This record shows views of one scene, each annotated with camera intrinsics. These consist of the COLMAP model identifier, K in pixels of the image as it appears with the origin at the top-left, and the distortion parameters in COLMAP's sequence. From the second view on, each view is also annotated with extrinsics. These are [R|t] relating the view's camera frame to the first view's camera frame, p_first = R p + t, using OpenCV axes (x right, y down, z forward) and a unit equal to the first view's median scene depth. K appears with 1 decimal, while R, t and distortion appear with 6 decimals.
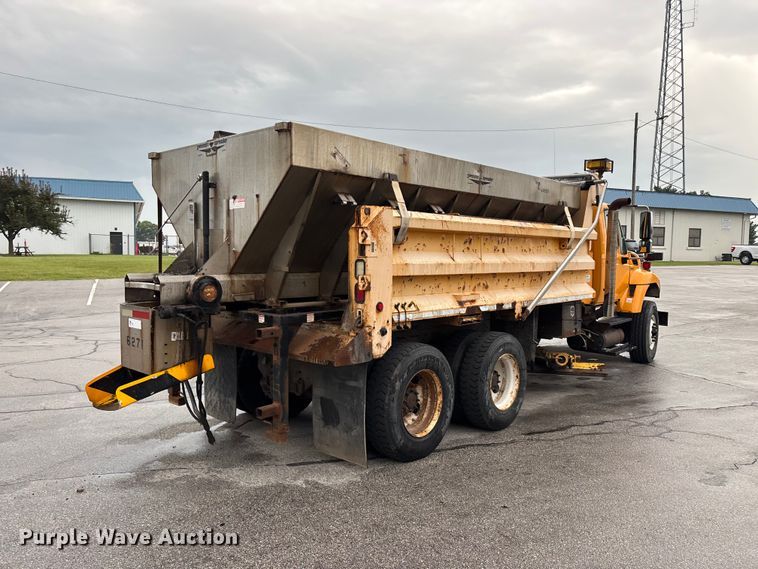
lens RADIAL K [[571.7, 0, 379.0], [0, 571.7, 284.5], [0, 0, 1]] dist [0.094559, -0.136477]
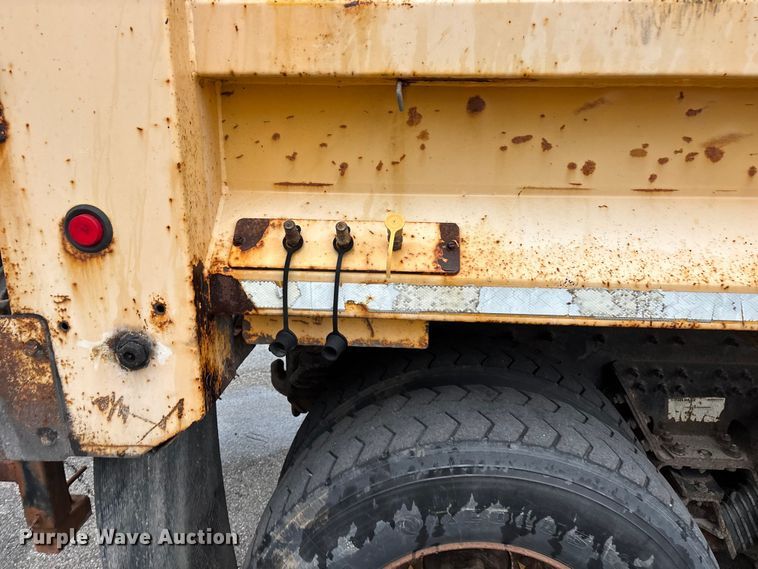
lens RADIAL K [[571.7, 0, 379.0], [0, 571.7, 284.5], [0, 0, 1]] dist [0.094559, -0.136477]
pose [[0.628309, 0.218594, -0.746622, 0.202734], [-0.042904, 0.967989, 0.247299, 0.002967], [0.776780, -0.123347, 0.617575, 0.885059]]
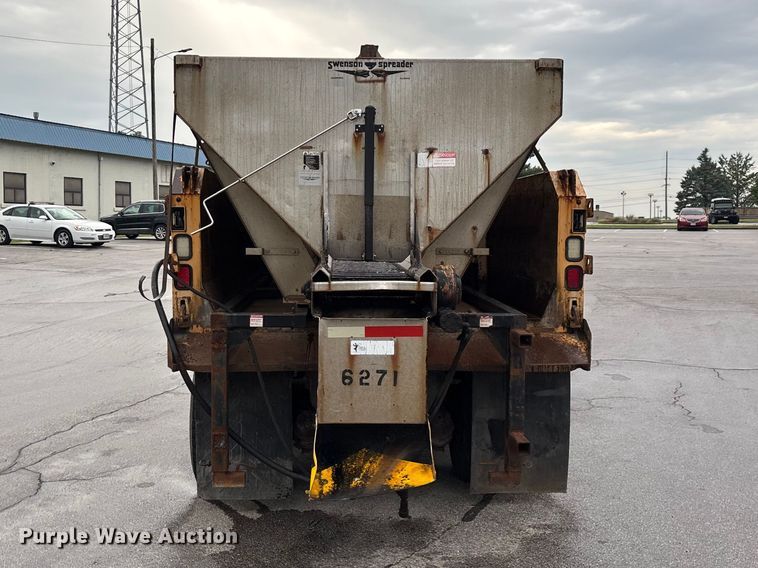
lens RADIAL K [[777.0, 0, 378.9], [0, 777.0, 272.5], [0, 0, 1]] dist [0.105804, -0.007926]
pose [[0.729766, -0.054049, 0.681557, -0.900241], [0.045146, 0.998504, 0.030845, -0.035717], [-0.682204, 0.008260, 0.731115, 0.349397]]
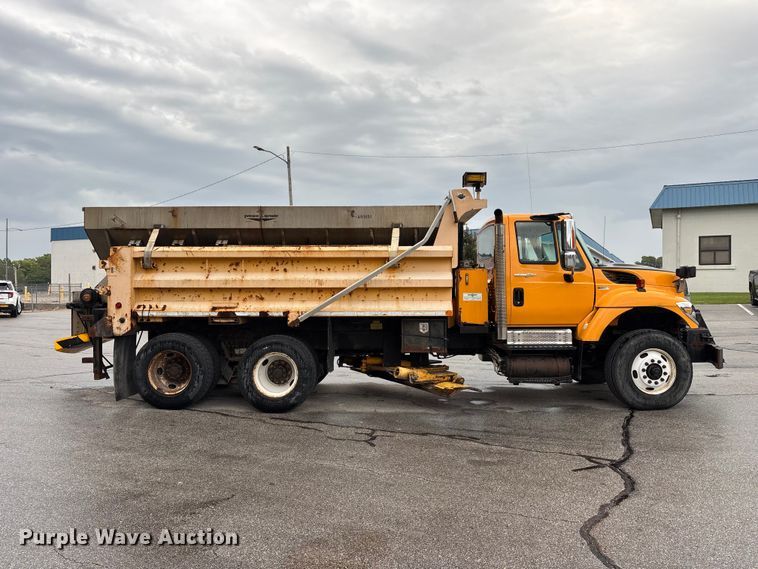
lens RADIAL K [[571.7, 0, 379.0], [0, 571.7, 284.5], [0, 0, 1]] dist [0.094559, -0.136477]
pose [[0.637587, -0.016813, -0.770195, 1.683621], [-0.032235, 0.998304, -0.048477, 0.033279], [0.769703, 0.055735, 0.635964, 0.464487]]
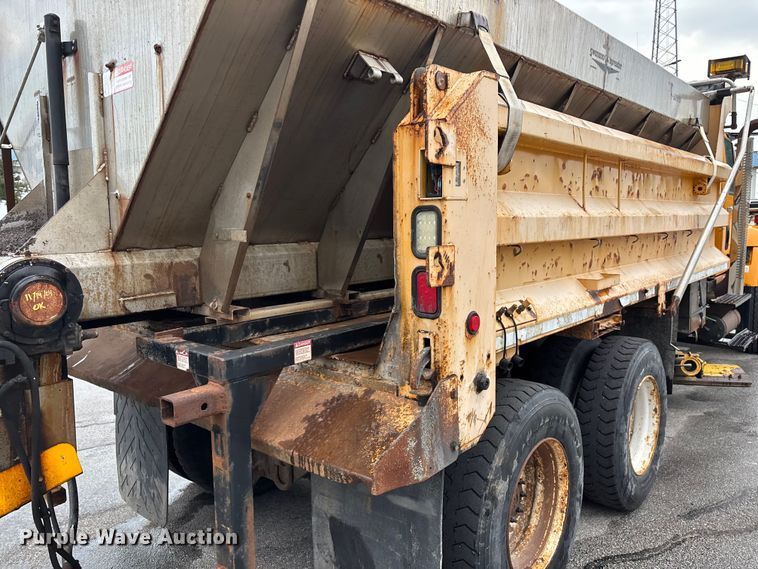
lens RADIAL K [[572.5, 0, 368.1], [0, 572.5, 277.5], [0, 0, 1]] dist [0.005577, -0.000733]
pose [[0.999692, -0.024621, 0.003024, -0.068233], [0.024450, 0.998582, 0.047286, -0.013596], [-0.004184, -0.047197, 0.998877, 0.555593]]
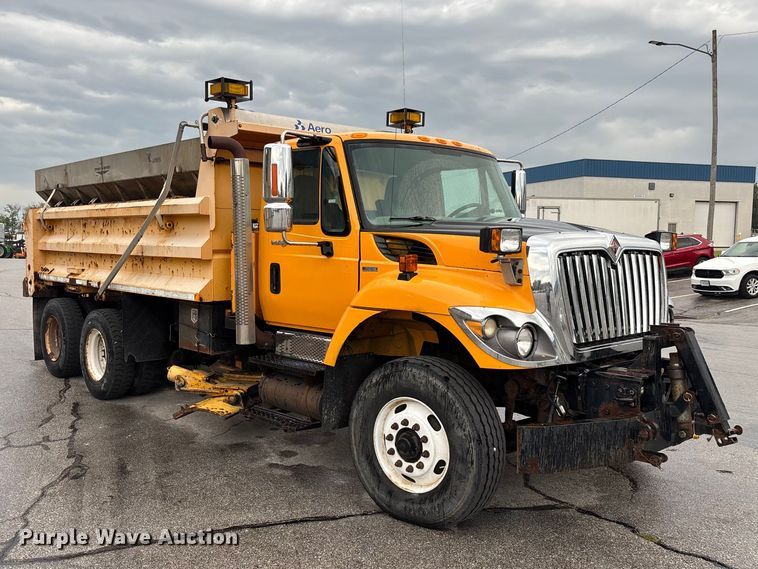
lens RADIAL K [[717.7, 0, 344.7], [0, 717.7, 284.4], [0, 0, 1]] dist [0.011894, 0.011004]
pose [[-0.126628, 0.053272, -0.990519, 1.875627], [-0.062026, 0.996178, 0.061506, -0.092813], [0.990009, 0.069226, -0.122840, 2.045587]]
